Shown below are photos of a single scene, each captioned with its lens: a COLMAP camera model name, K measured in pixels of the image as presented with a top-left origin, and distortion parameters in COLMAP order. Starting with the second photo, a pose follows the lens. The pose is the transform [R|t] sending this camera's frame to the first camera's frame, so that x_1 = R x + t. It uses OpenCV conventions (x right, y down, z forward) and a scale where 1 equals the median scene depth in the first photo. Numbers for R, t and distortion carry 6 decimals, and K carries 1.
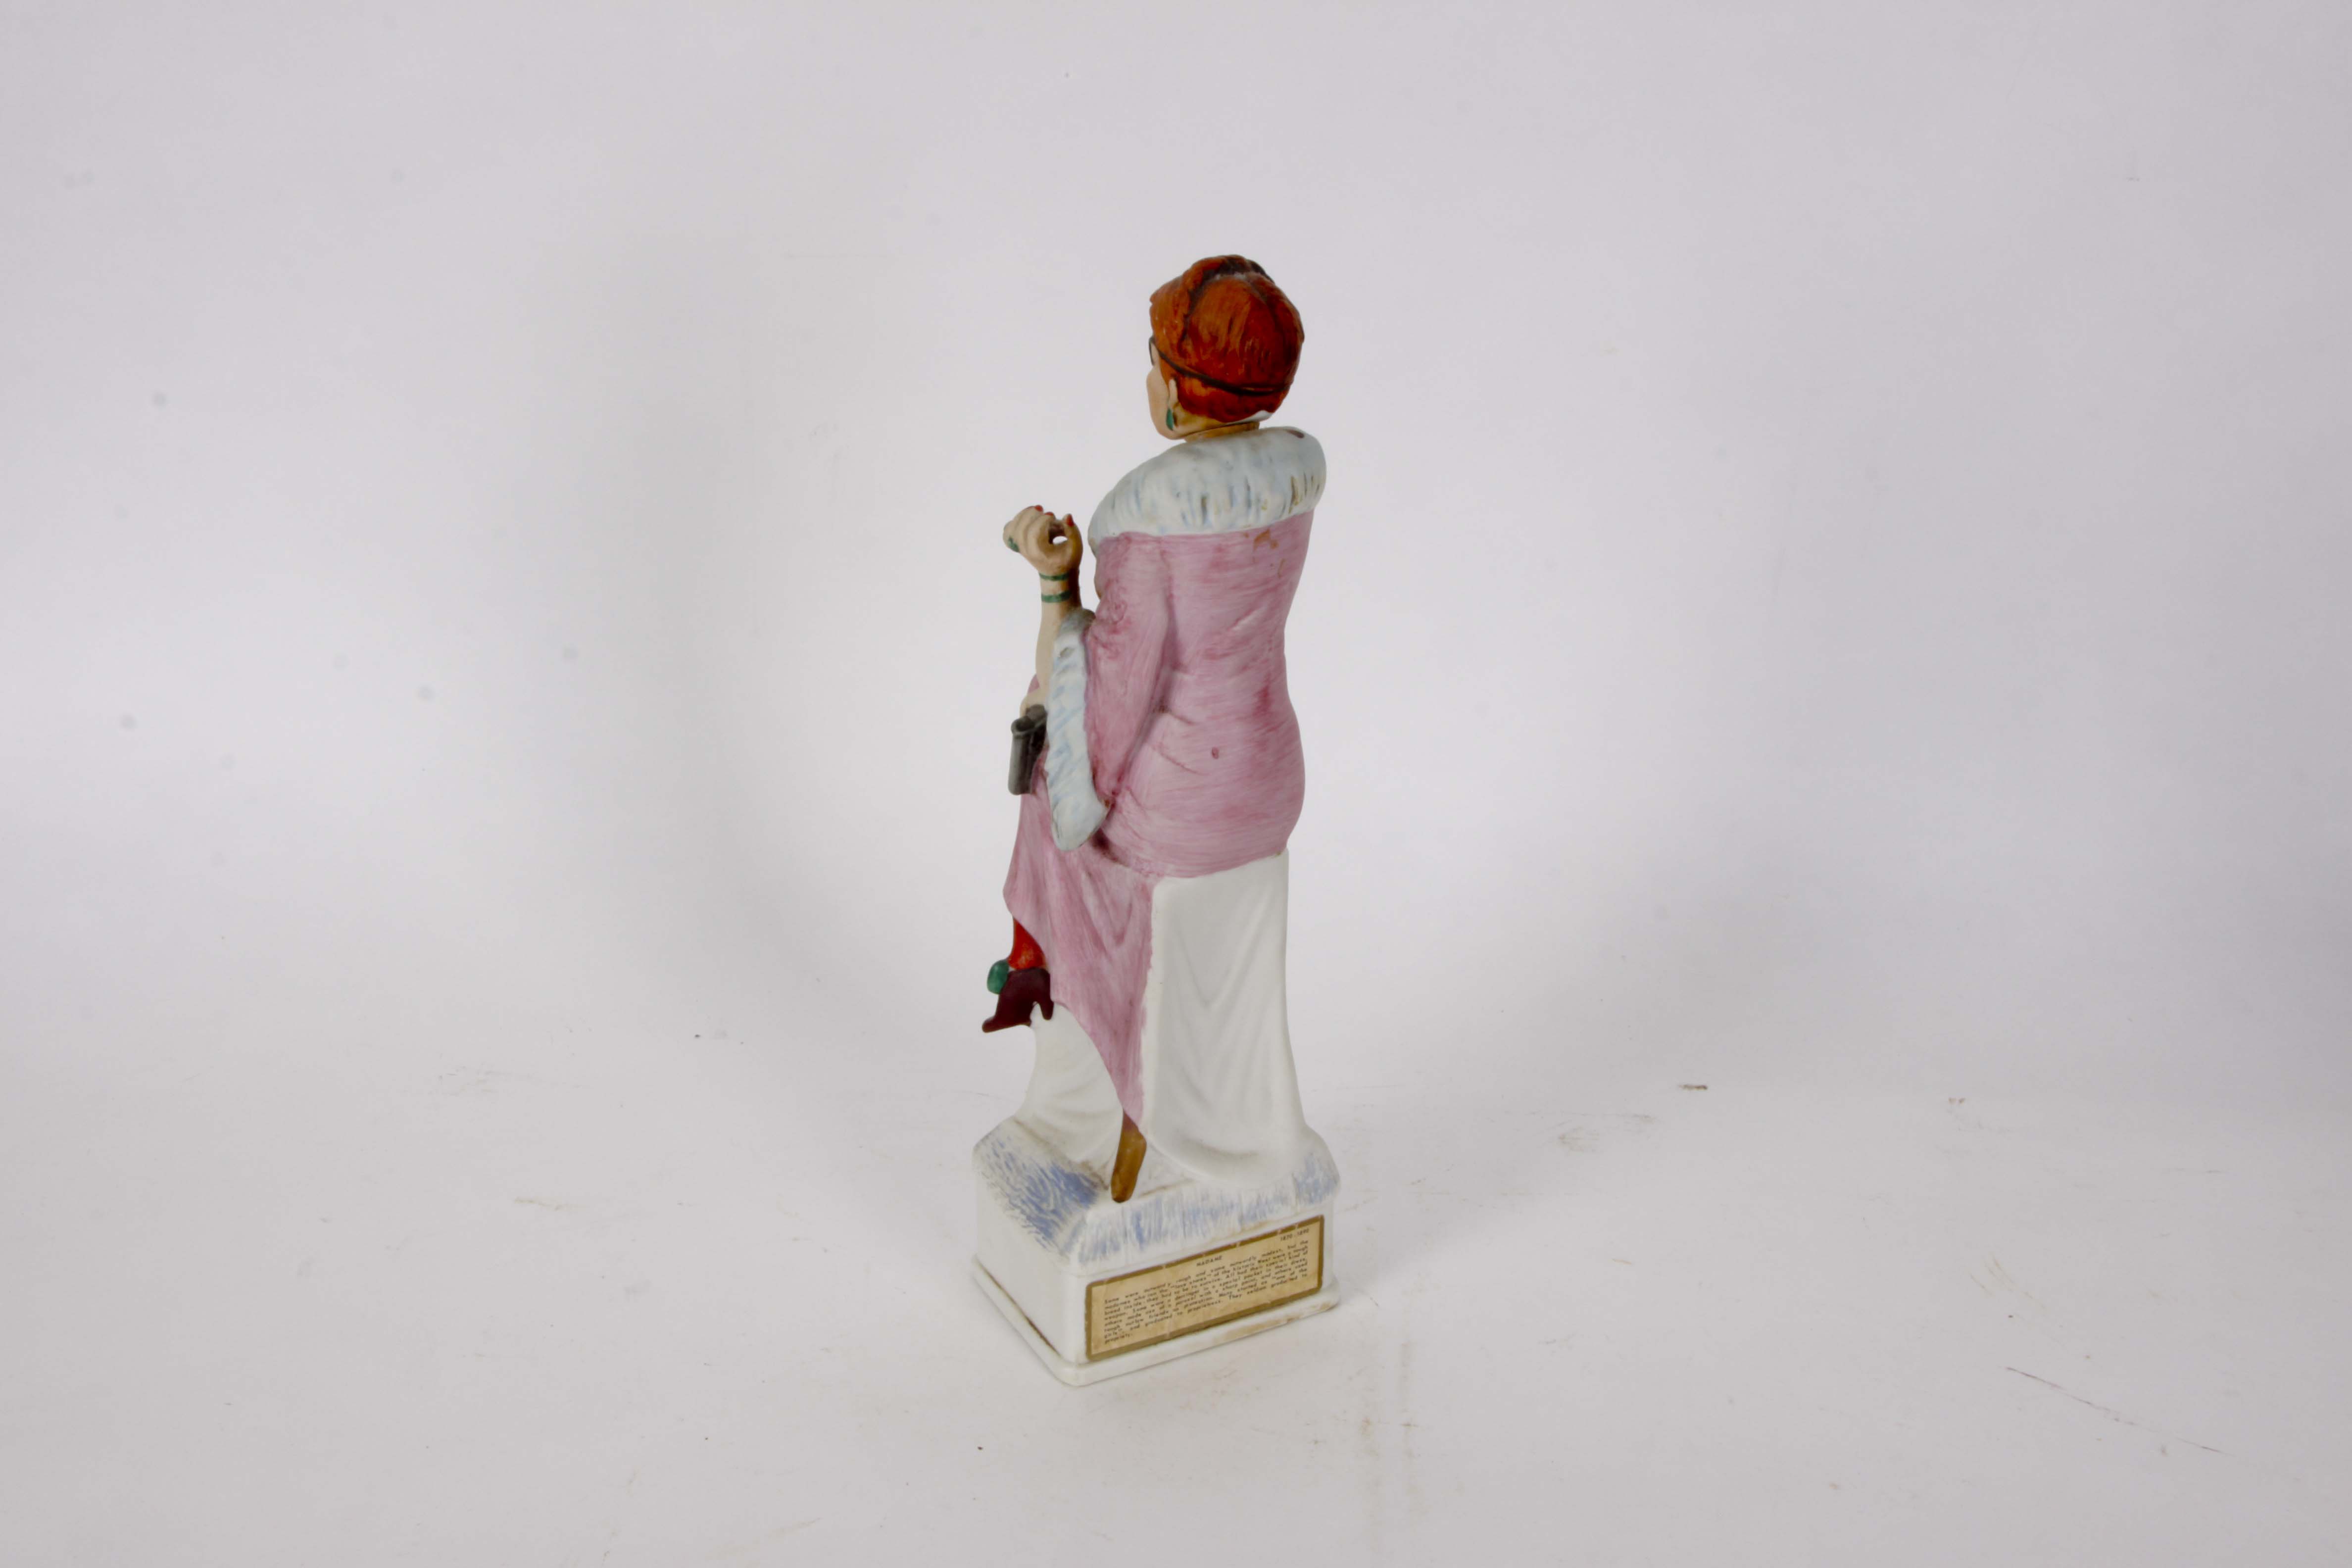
lens RADIAL K [[3421.0, 0, 1180.1], [0, 3421.0, 771.3], [0, 0, 1]] dist [0.007688, 0.000000]
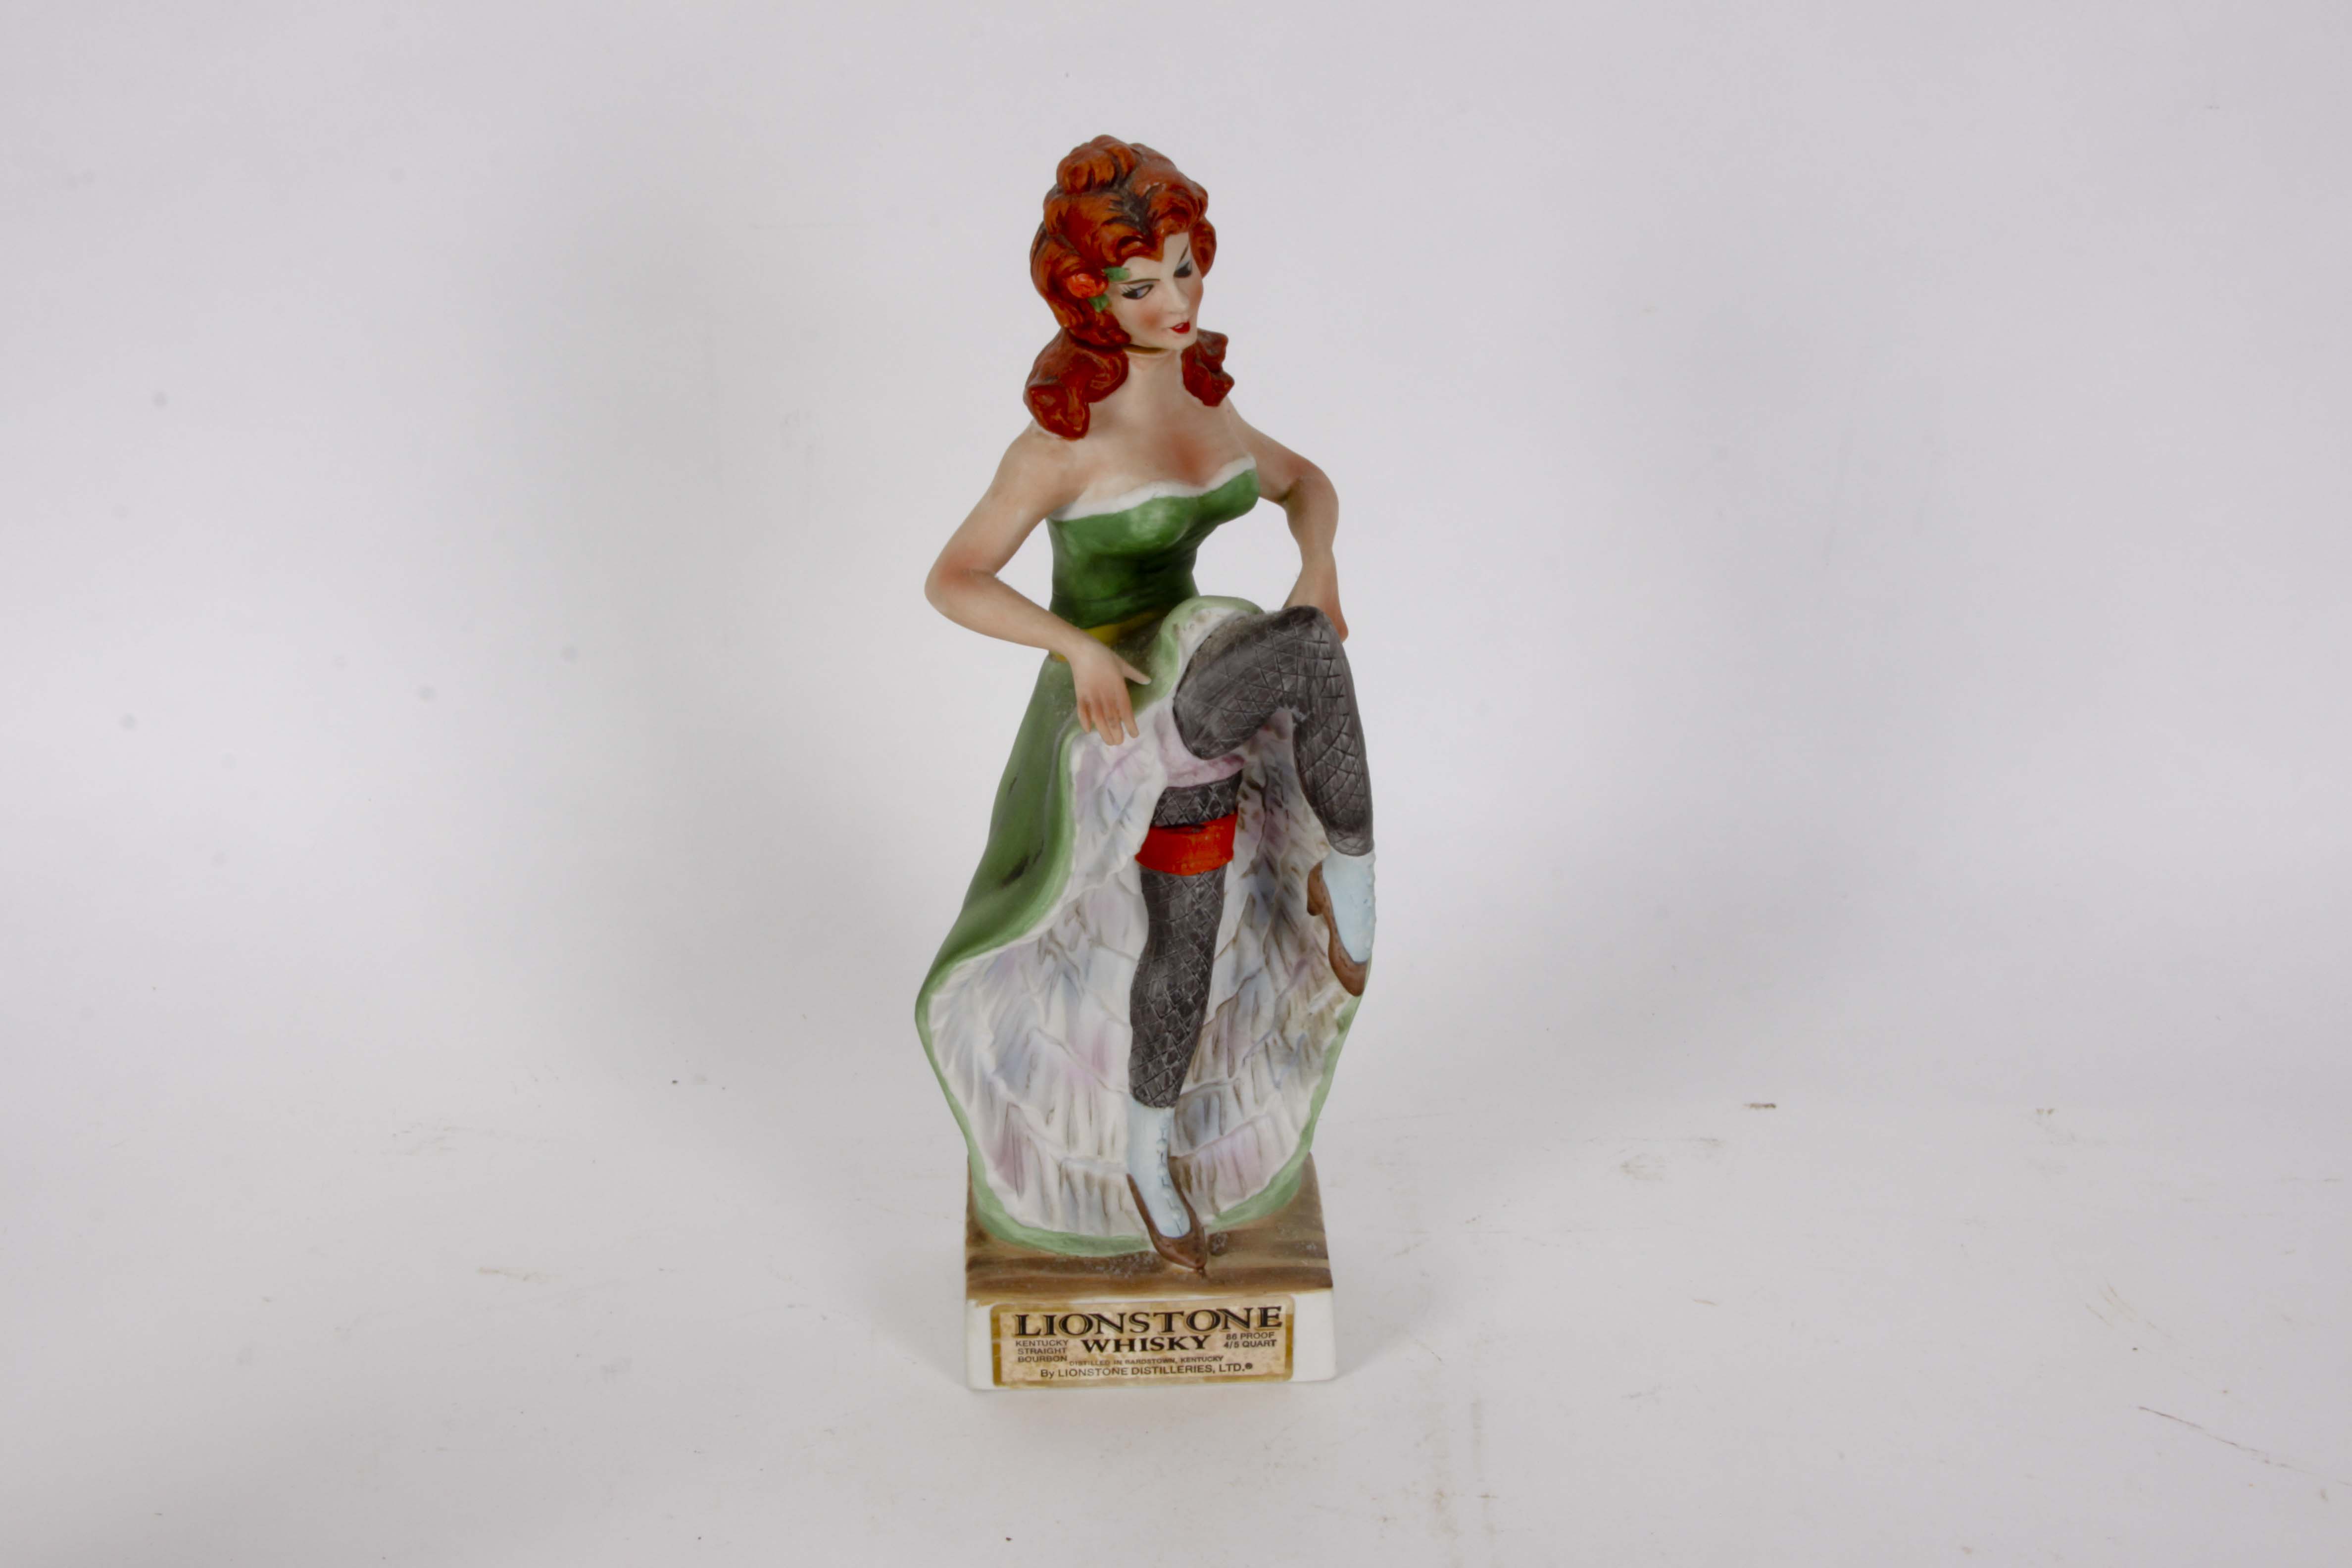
lens RADIAL K [[3160.0, 0, 1174.7], [0, 3160.0, 808.4], [0, 0, 1]] dist [-0.025795, 0.000000]
pose [[0.999436, -0.027949, 0.018622, -0.024020], [0.027985, 0.999607, -0.001710, 0.010414], [-0.018567, 0.002230, 0.999825, 0.172070]]
